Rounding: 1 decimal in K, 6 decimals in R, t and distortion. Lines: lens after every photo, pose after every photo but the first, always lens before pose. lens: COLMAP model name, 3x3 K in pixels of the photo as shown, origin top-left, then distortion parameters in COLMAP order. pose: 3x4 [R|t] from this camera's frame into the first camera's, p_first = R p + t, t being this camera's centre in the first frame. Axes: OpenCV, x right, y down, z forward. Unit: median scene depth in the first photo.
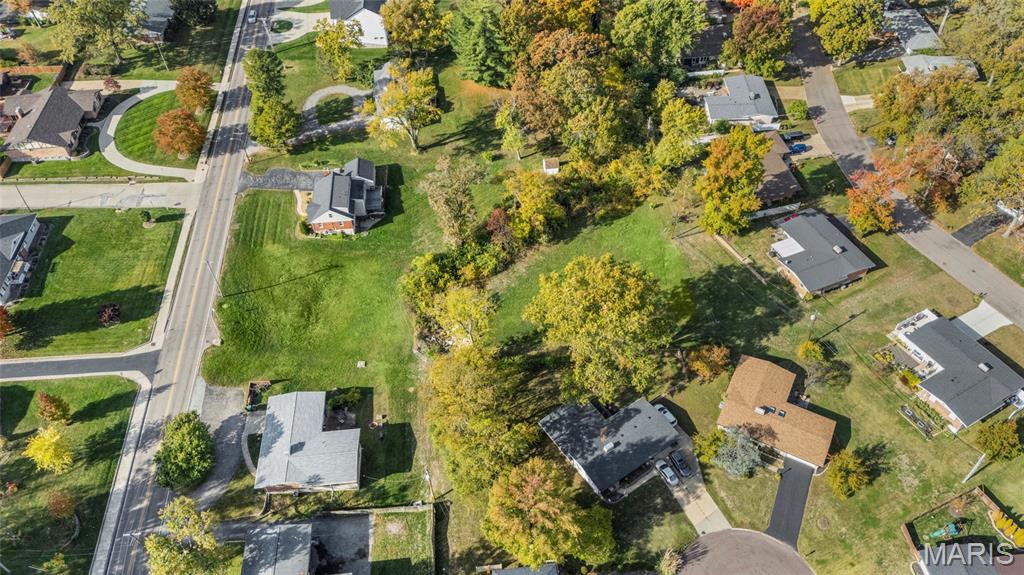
lens RADIAL K [[746.2, 0, 515.5], [0, 746.2, 287.8], [0, 0, 1]] dist [0.086216, -0.086318]
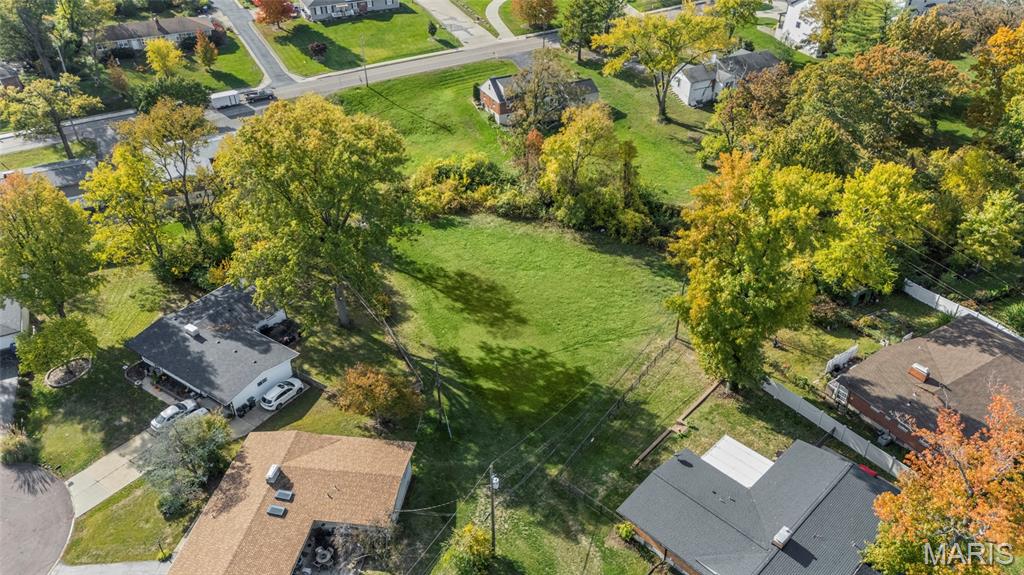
lens RADIAL K [[746.2, 0, 515.5], [0, 746.2, 287.8], [0, 0, 1]] dist [0.086216, -0.086318]
pose [[0.355780, 0.542383, -0.761079, 0.606166], [-0.688788, 0.702590, 0.178714, -0.116256], [0.631658, 0.460639, 0.623554, 0.613166]]
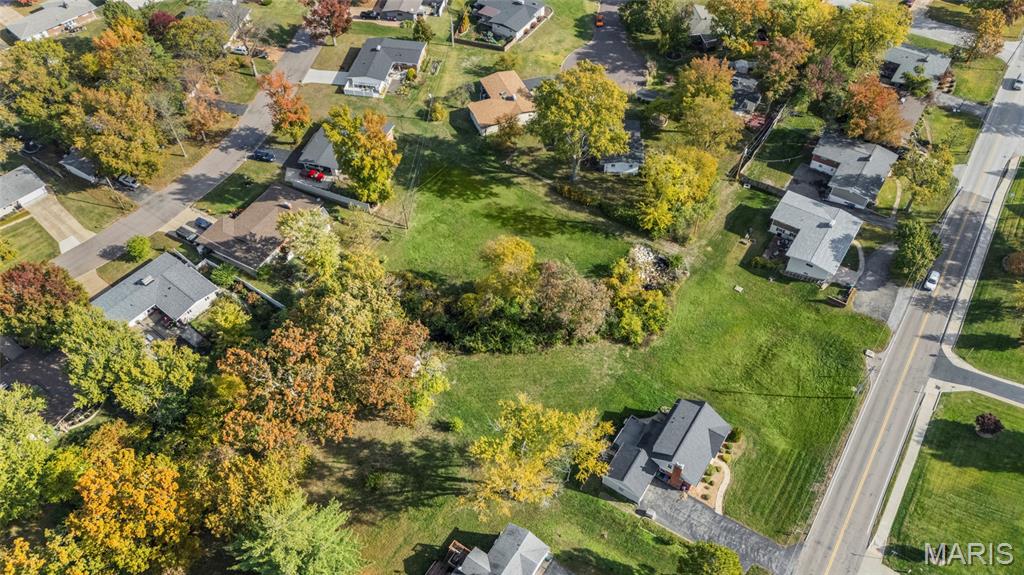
lens RADIAL K [[746.2, 0, 515.5], [0, 746.2, 287.8], [0, 0, 1]] dist [0.086216, -0.086318]
pose [[-0.774963, -0.469217, 0.423401, -0.392440], [0.485903, -0.013951, 0.873902, -0.938167], [-0.404143, 0.882973, 0.238805, 0.832363]]
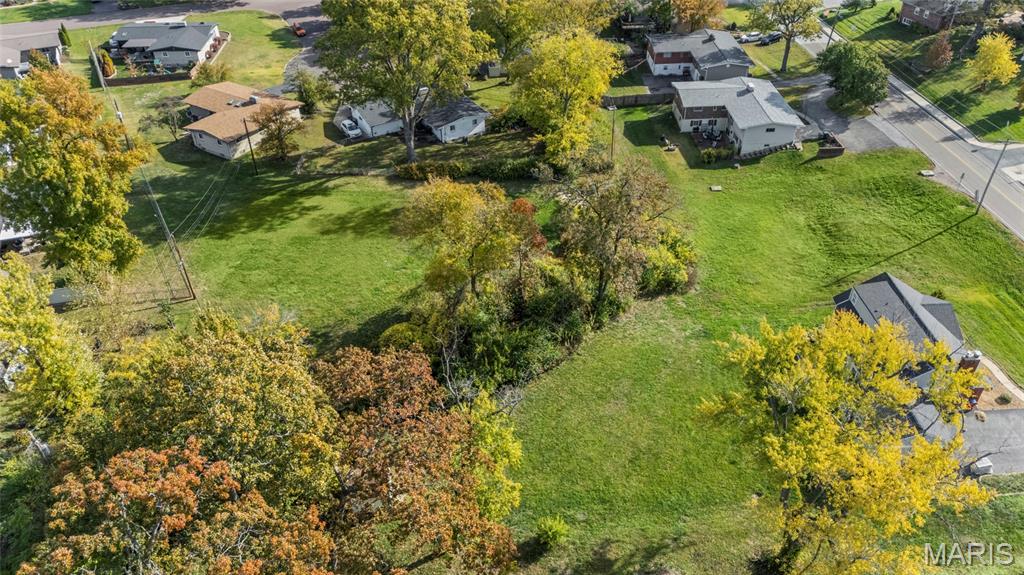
lens RADIAL K [[746.2, 0, 515.5], [0, 746.2, 287.8], [0, 0, 1]] dist [0.086216, -0.086318]
pose [[-0.998252, -0.009054, 0.058401, -0.046978], [0.057359, 0.089534, 0.994331, -0.621249], [-0.014231, 0.995943, -0.088858, 1.116390]]
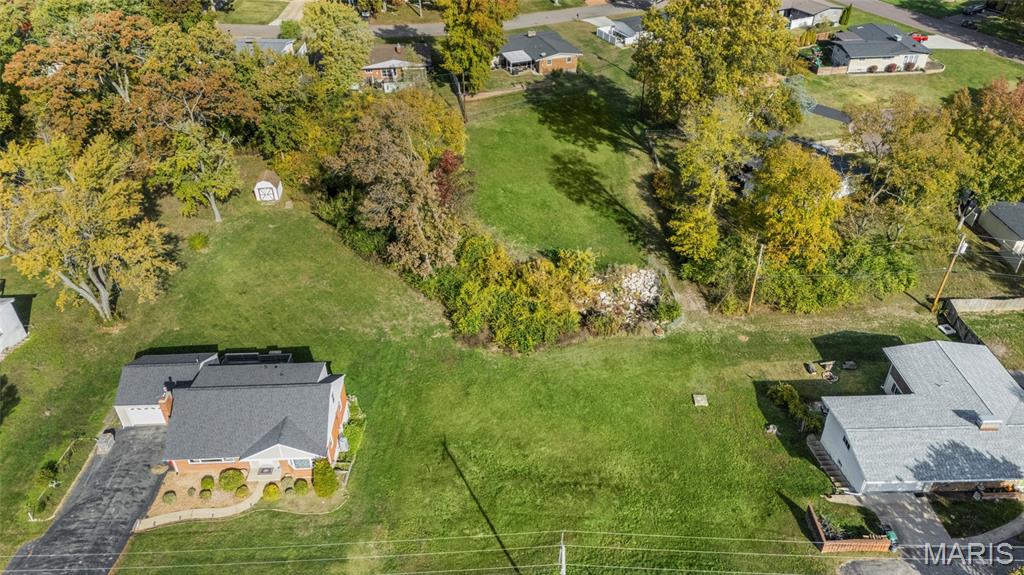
lens RADIAL K [[746.2, 0, 515.5], [0, 746.2, 287.8], [0, 0, 1]] dist [0.086216, -0.086318]
pose [[0.067480, -0.560363, 0.825494, -0.574952], [0.748030, 0.575920, 0.329799, -0.202502], [-0.660225, 0.595239, 0.458031, 0.762607]]
